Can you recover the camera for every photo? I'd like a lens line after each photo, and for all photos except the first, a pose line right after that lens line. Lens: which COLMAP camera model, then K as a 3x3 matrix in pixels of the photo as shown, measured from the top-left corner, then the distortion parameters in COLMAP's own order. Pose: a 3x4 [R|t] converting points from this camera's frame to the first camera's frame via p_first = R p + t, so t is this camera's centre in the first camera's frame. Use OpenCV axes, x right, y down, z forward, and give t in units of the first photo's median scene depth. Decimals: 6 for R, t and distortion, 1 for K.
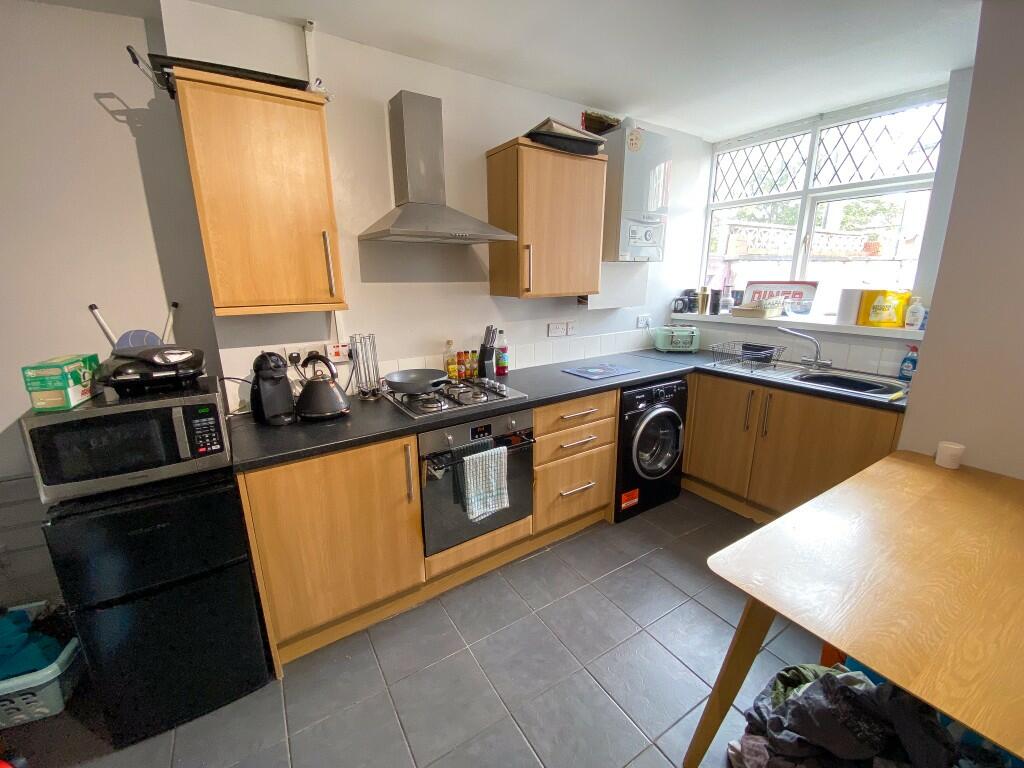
lens RADIAL K [[419.4, 0, 512.0], [0, 419.4, 384.0], [0, 0, 1]] dist [0.008681, -0.000733]
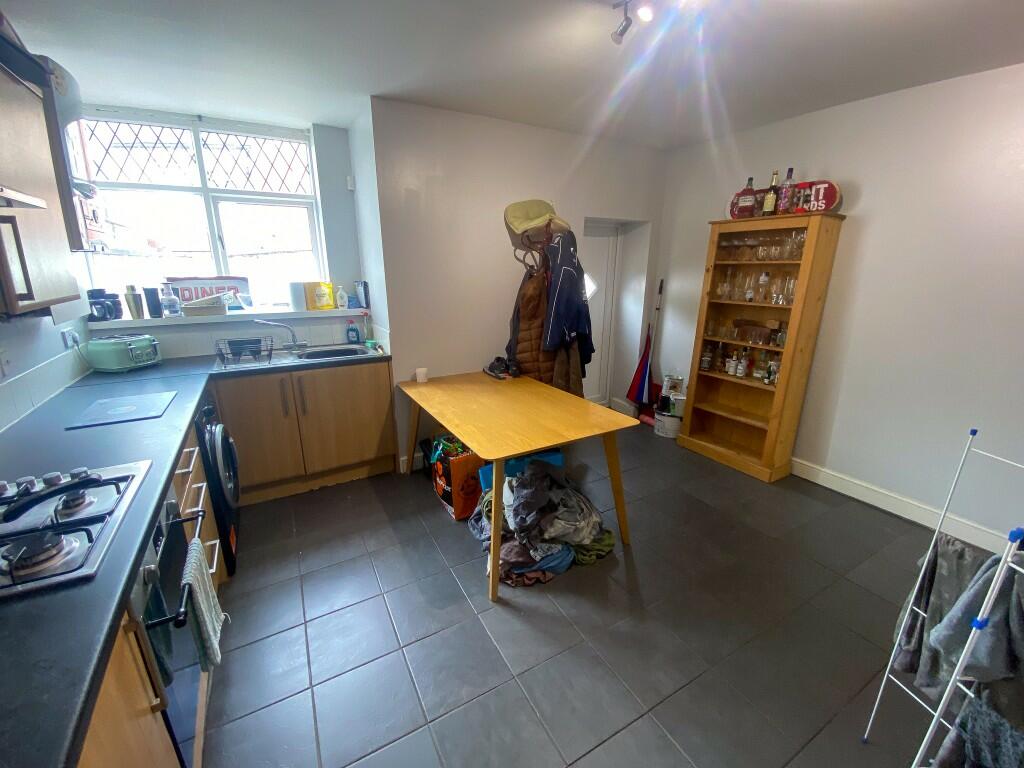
lens RADIAL K [[415.2, 0, 512.0], [0, 415.2, 384.0], [0, 0, 1]] dist [0.049460, -0.037904]
pose [[0.061873, -0.261690, 0.963167, -0.489341], [0.250306, 0.938245, 0.238840, -0.093453], [-0.966188, 0.226308, 0.123554, 0.351661]]
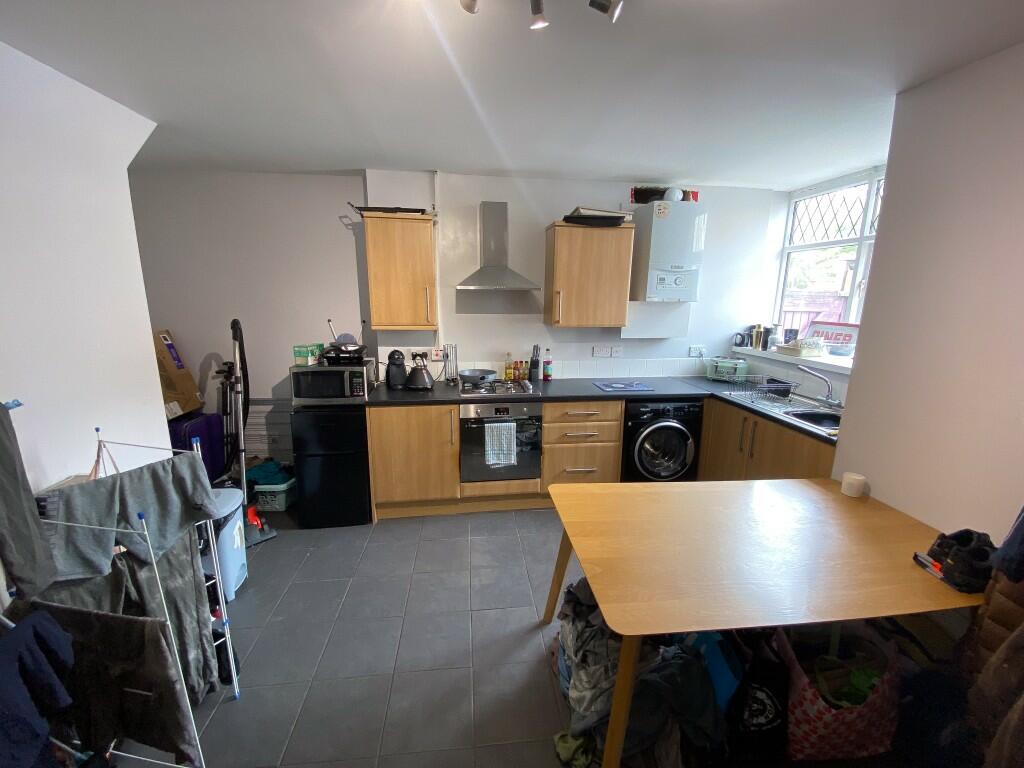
lens RADIAL K [[415.2, 0, 512.0], [0, 415.2, 384.0], [0, 0, 1]] dist [0.049460, -0.037904]
pose [[0.899250, 0.111368, -0.423022, 0.542015], [-0.128080, 0.991701, -0.011186, 0.023012], [0.418265, 0.064240, 0.906050, -0.357619]]
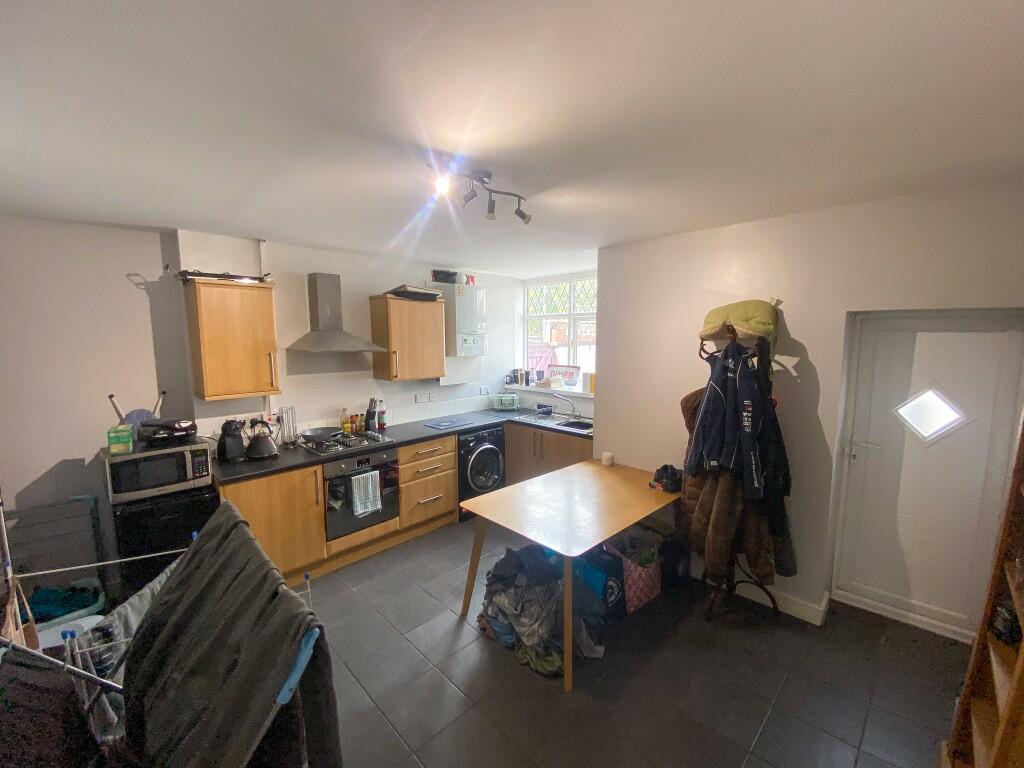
lens RADIAL K [[415.2, 0, 512.0], [0, 415.2, 384.0], [0, 0, 1]] dist [0.049460, -0.037904]
pose [[0.977809, -0.017559, 0.208762, 0.150560], [0.046489, 0.989823, -0.134493, 0.050436], [-0.204276, 0.141214, 0.968674, -0.730160]]
